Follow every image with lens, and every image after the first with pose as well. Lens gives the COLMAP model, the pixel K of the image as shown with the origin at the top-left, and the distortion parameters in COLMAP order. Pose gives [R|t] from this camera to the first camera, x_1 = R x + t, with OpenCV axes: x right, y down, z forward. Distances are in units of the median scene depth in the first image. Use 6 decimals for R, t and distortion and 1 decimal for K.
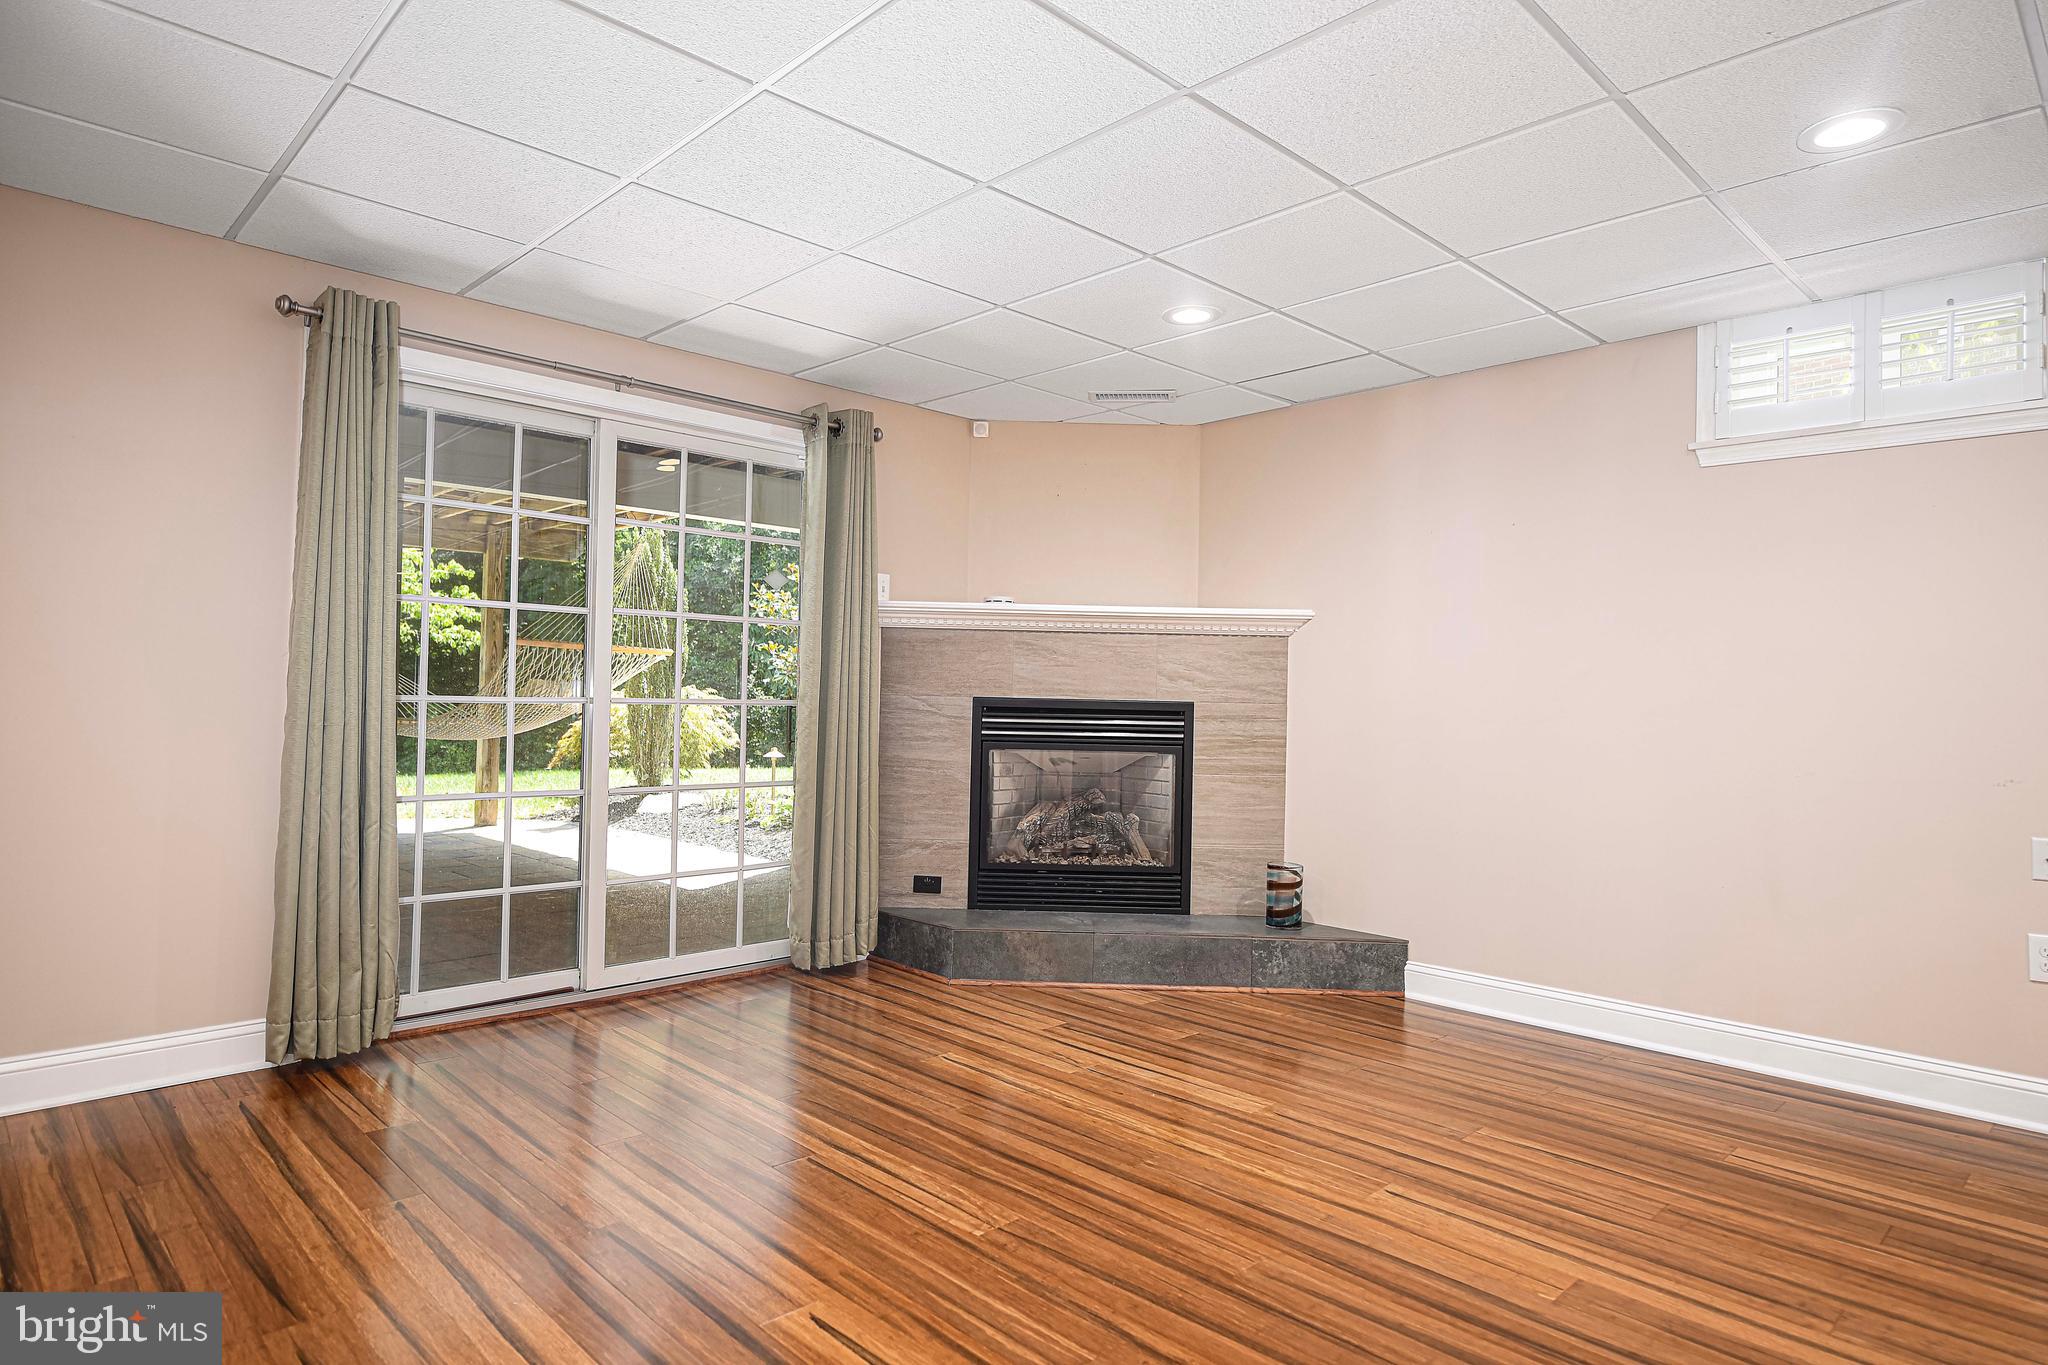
lens RADIAL K [[1155.1, 0, 1026.2], [0, 1155.1, 669.6], [0, 0, 1]] dist [-0.006780, -0.000471]
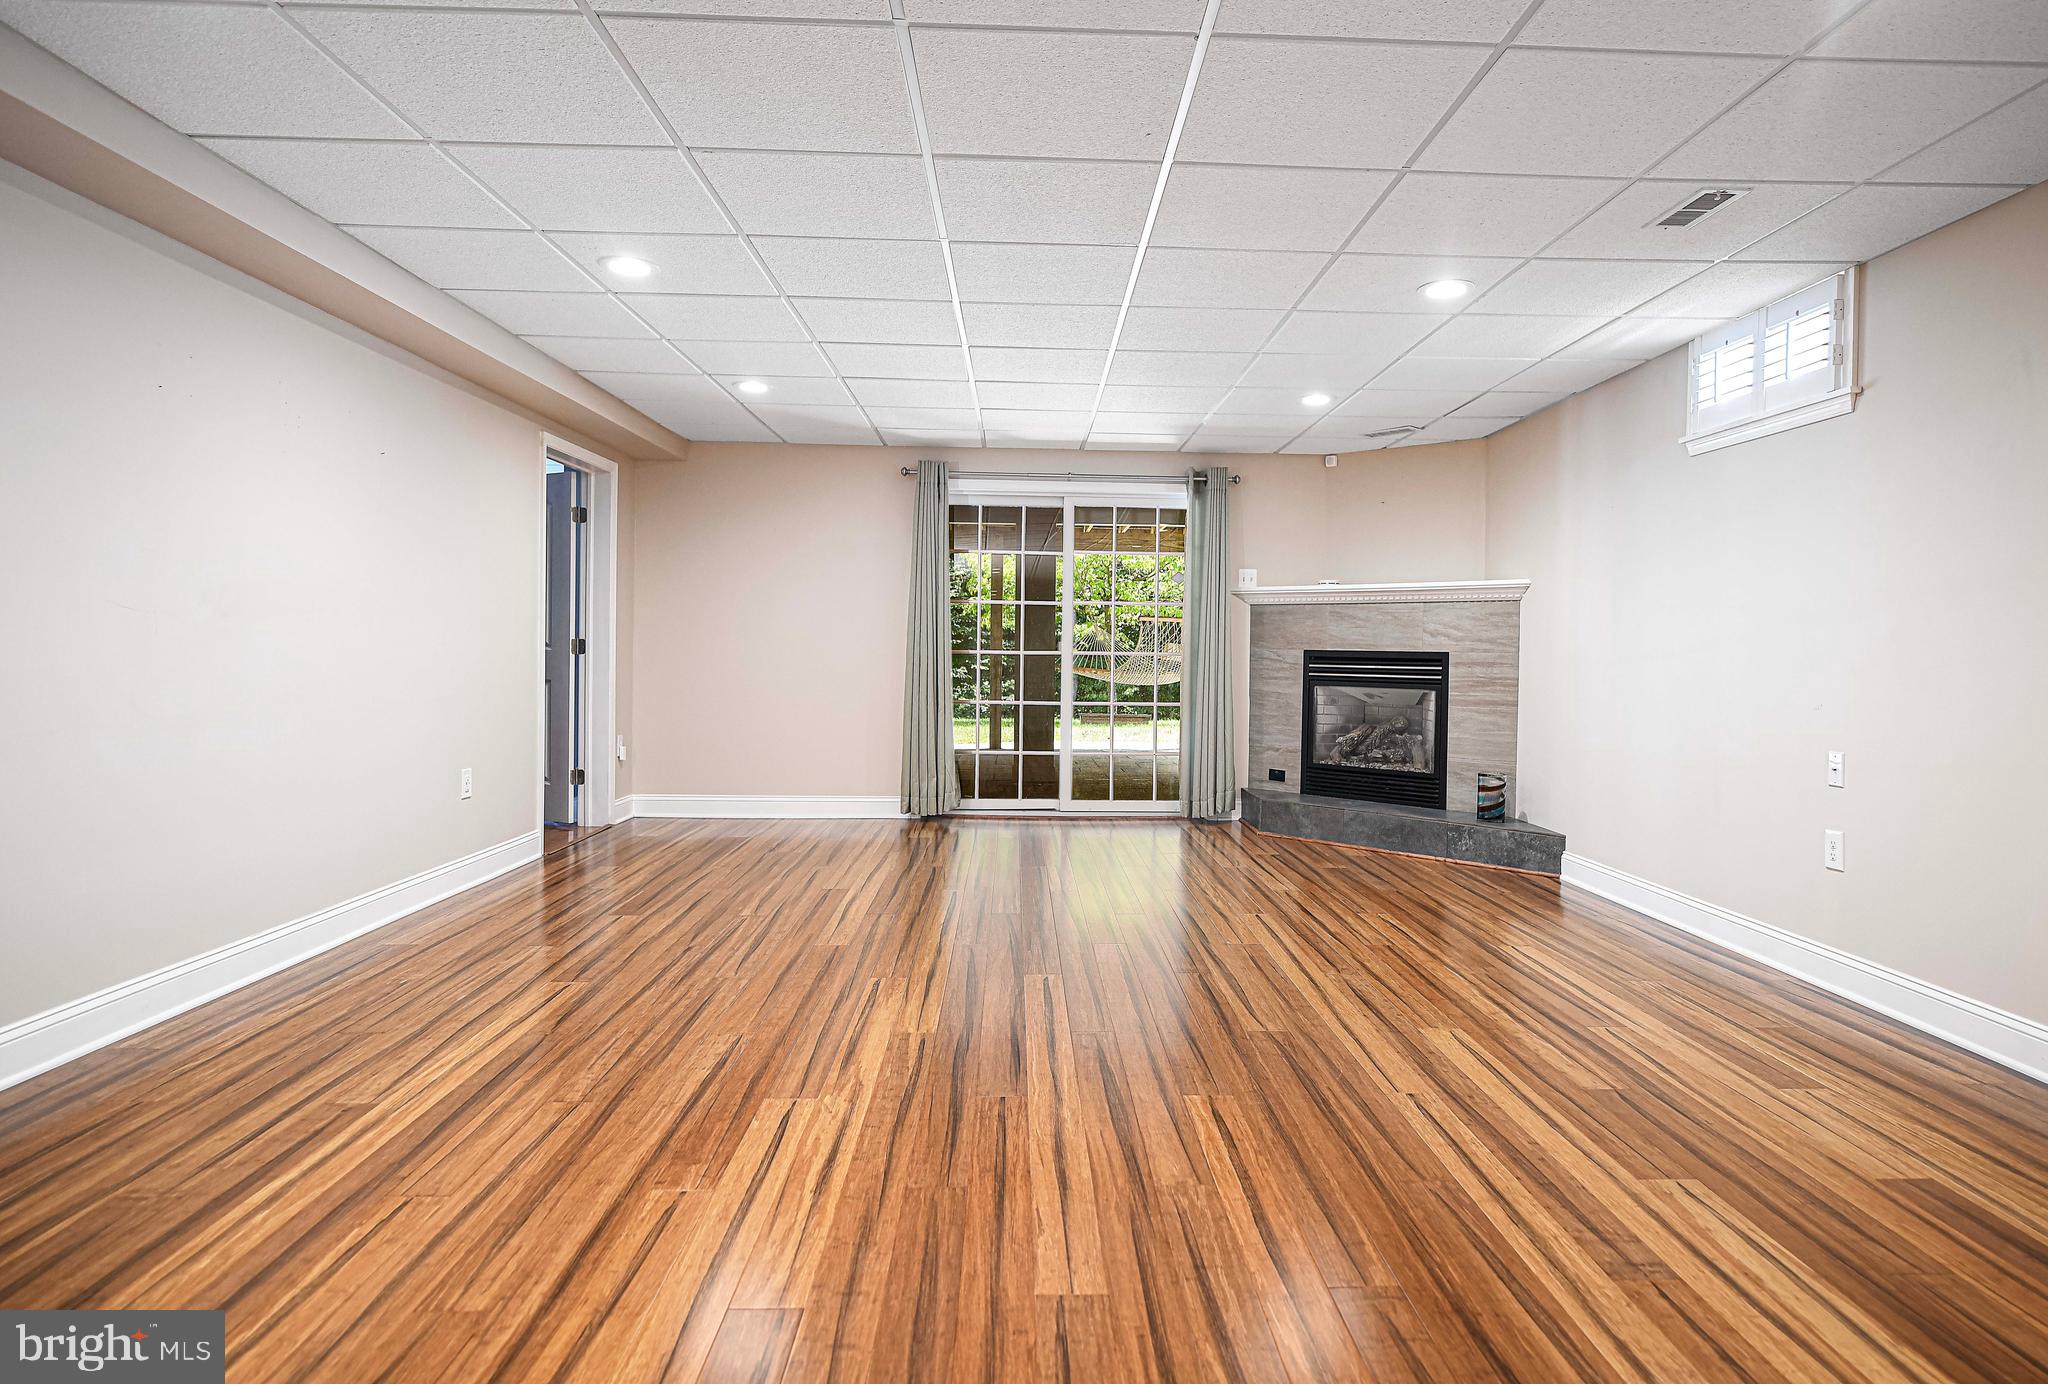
lens RADIAL K [[1155.7, 0, 1062.1], [0, 1155.7, 657.1], [0, 0, 1]] dist [0.004318, -0.000193]
pose [[0.744196, -0.006120, -0.667933, 0.708818], [0.017408, 0.999796, 0.010234, 0.012437], [0.667734, -0.019243, 0.744151, -0.298934]]
